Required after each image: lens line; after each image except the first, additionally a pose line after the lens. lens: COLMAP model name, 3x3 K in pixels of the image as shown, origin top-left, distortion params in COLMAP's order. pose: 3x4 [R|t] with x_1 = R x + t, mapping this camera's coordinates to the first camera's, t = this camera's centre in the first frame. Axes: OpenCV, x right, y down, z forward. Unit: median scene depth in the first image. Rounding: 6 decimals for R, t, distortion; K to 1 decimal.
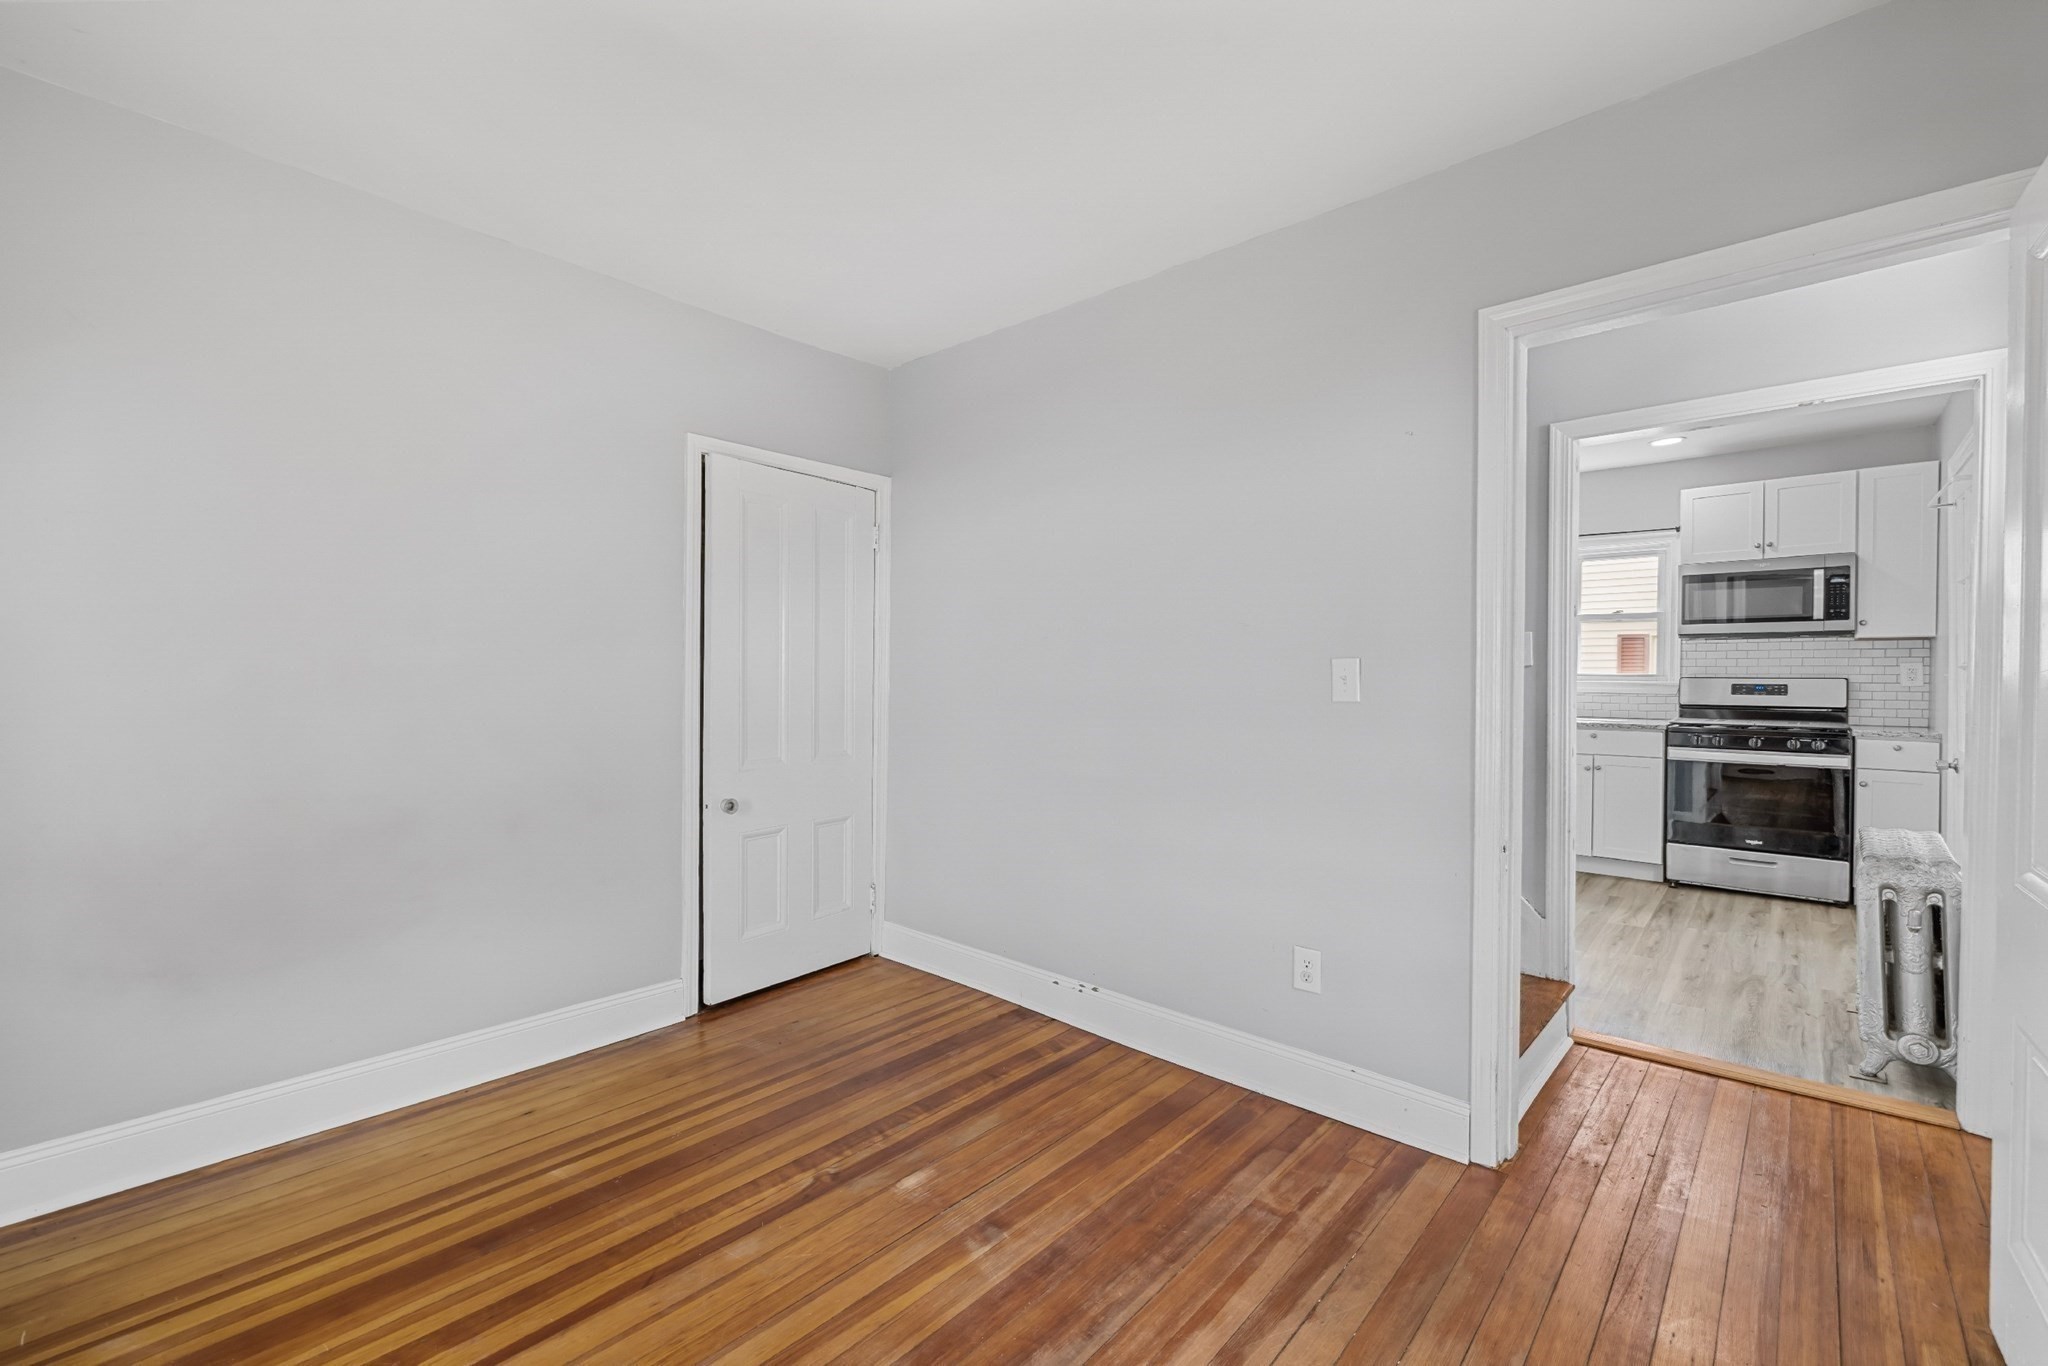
lens RADIAL K [[843.5, 0, 1024.0], [0, 843.5, 683.0], [0, 0, 1]] dist [0.000383, -0.000385]
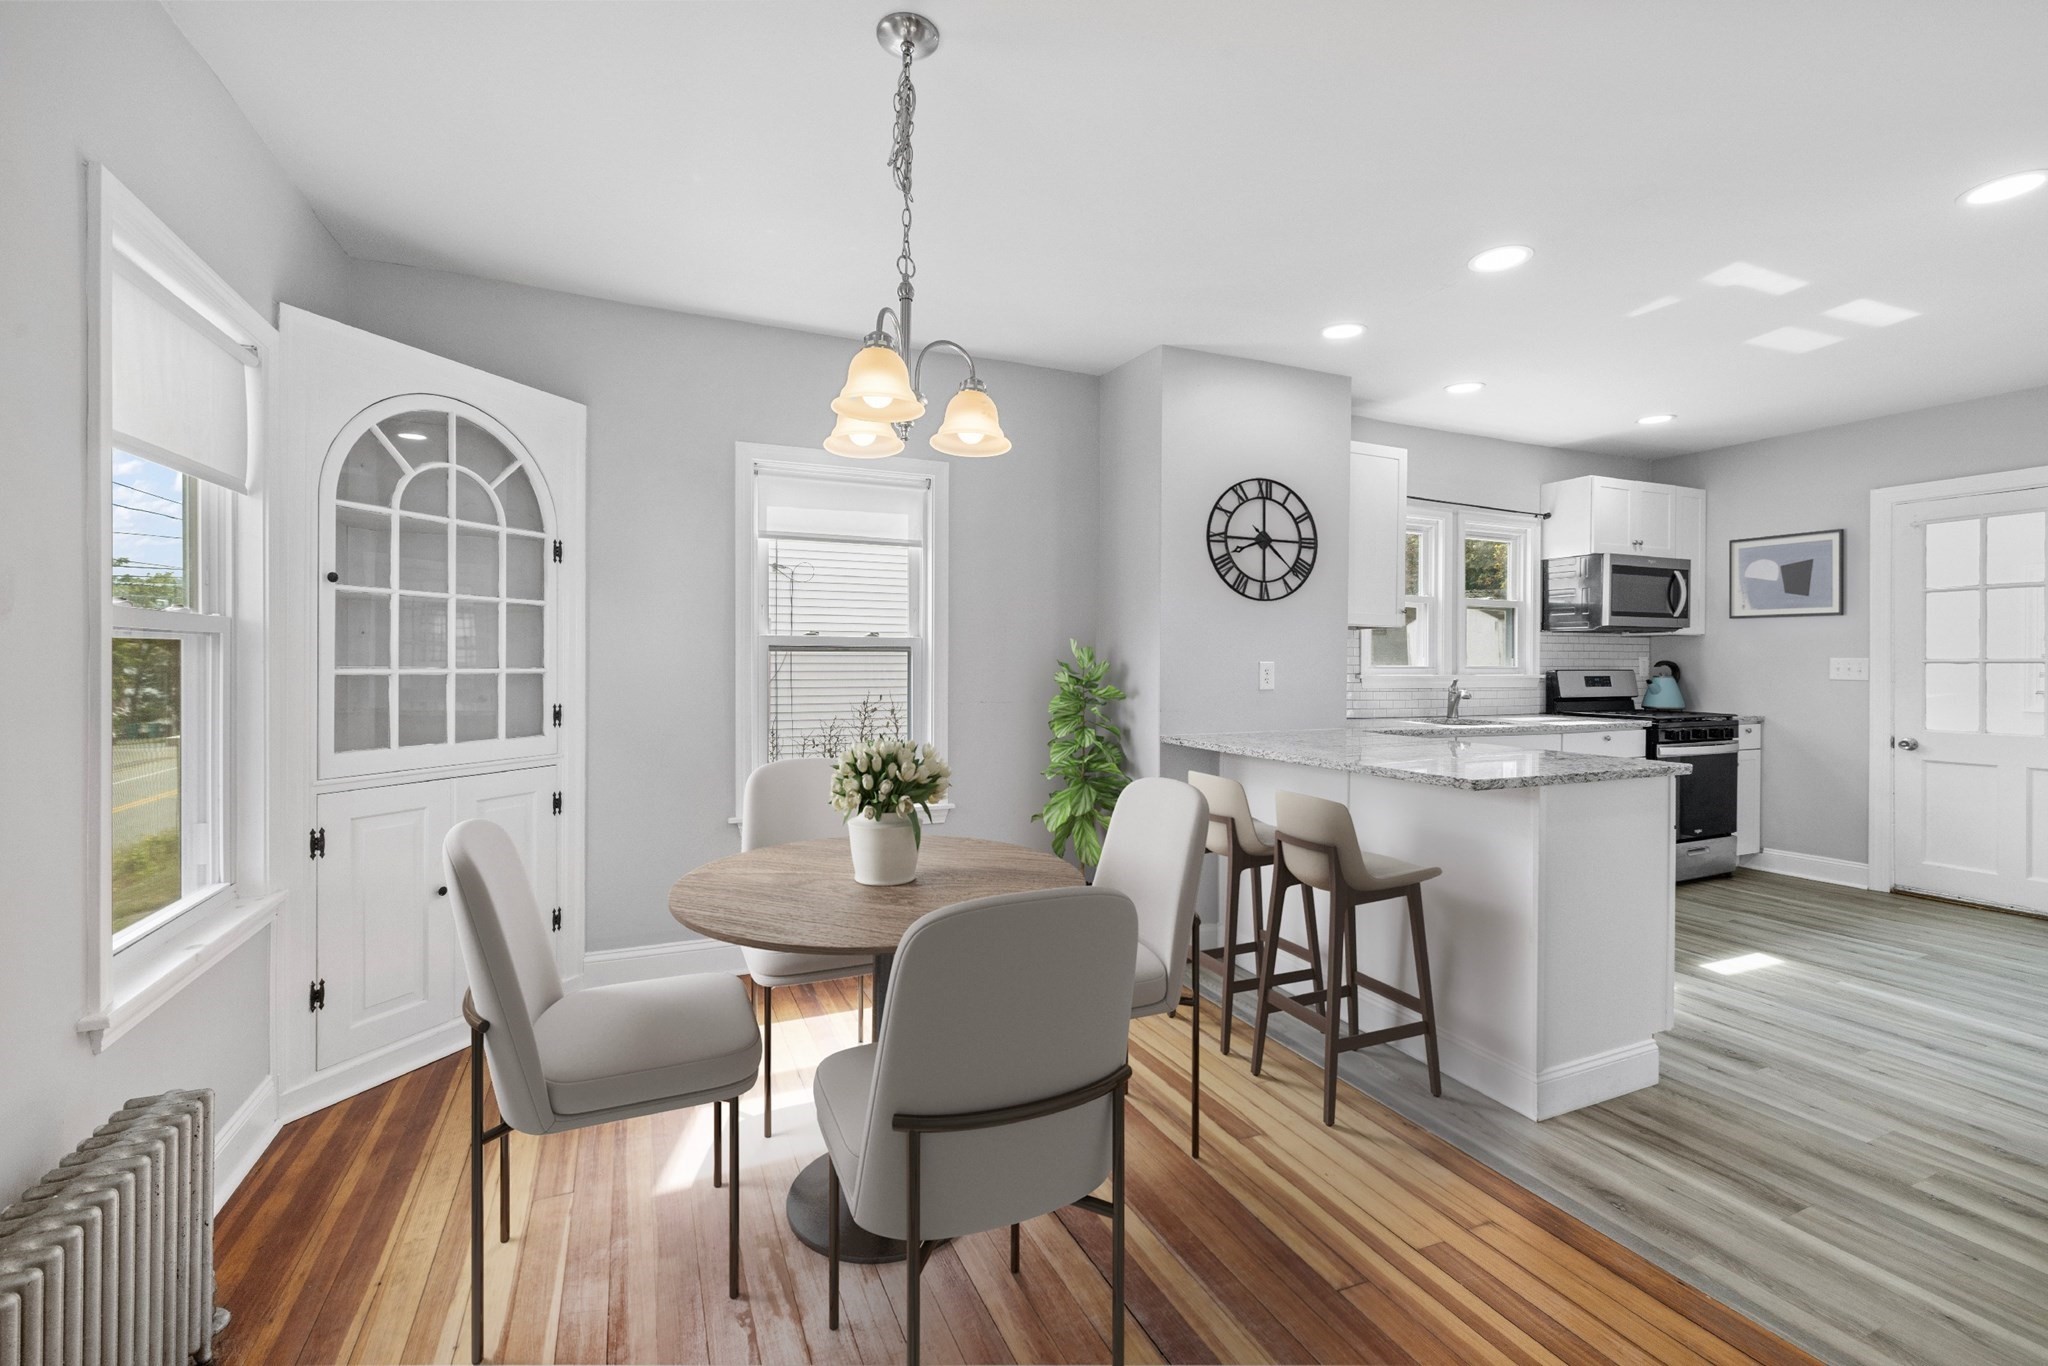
lens RADIAL K [[867.6, 0, 1011.5], [0, 867.6, 669.8], [0, 0, 1]] dist [0.003666, 0.000252]
pose [[0.395373, -0.013634, 0.918419, -0.411414], [0.009859, 0.999895, 0.010599, -0.025537], [-0.918468, 0.004864, 0.395466, 1.273694]]
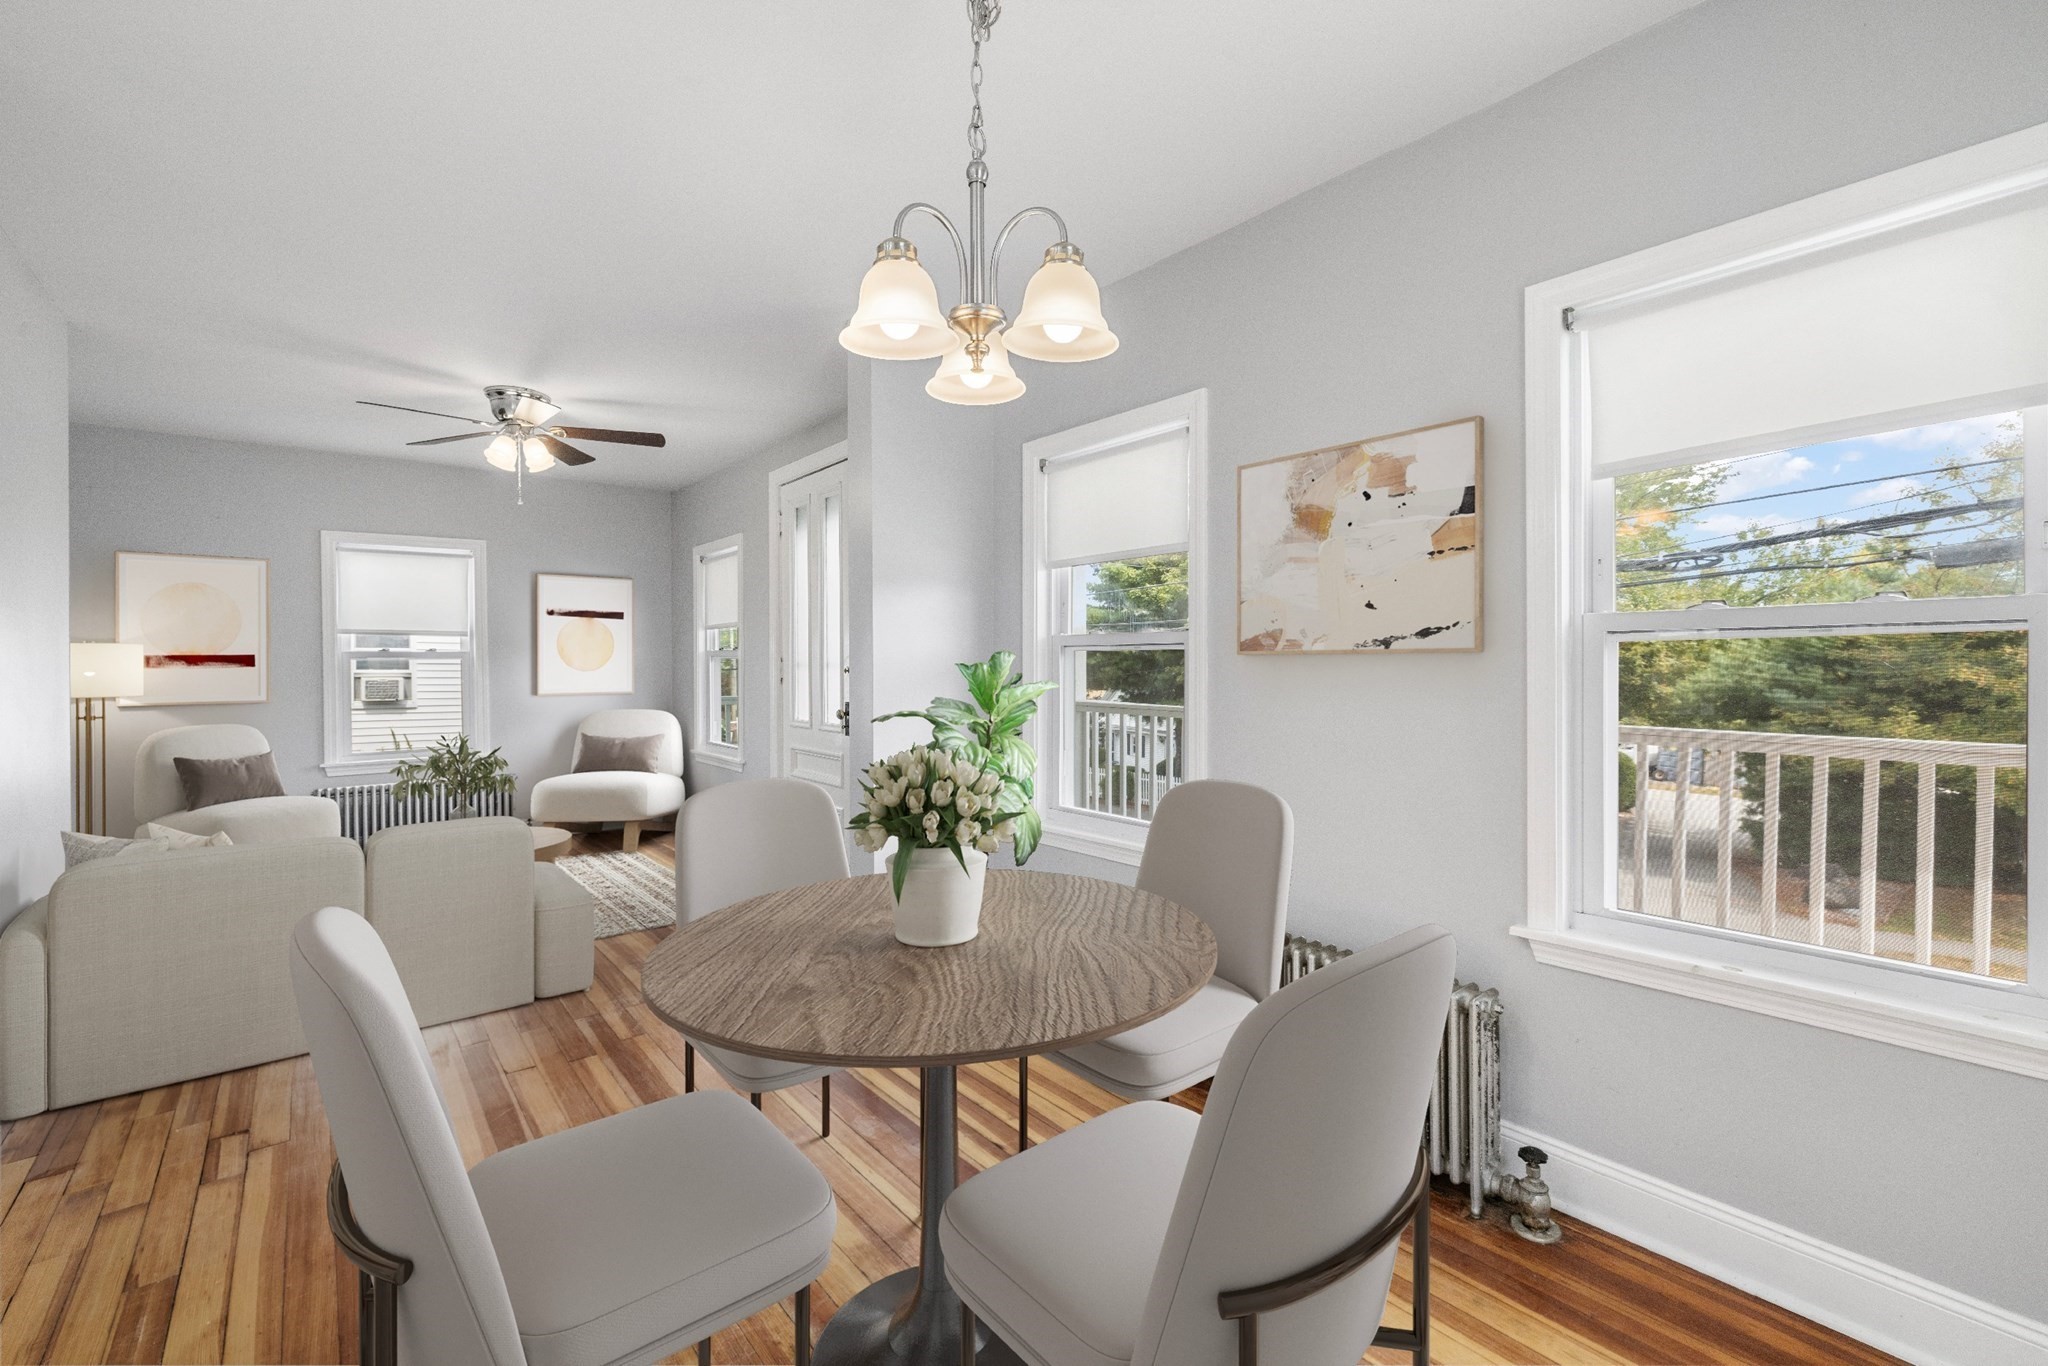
lens RADIAL K [[867.6, 0, 1011.5], [0, 867.6, 669.8], [0, 0, 1]] dist [0.003666, 0.000252]
pose [[-0.150866, -0.001483, -0.988553, 0.183005], [-0.009822, 0.999952, -0.000001, -0.022386], [0.988505, 0.009710, -0.150873, 1.515503]]
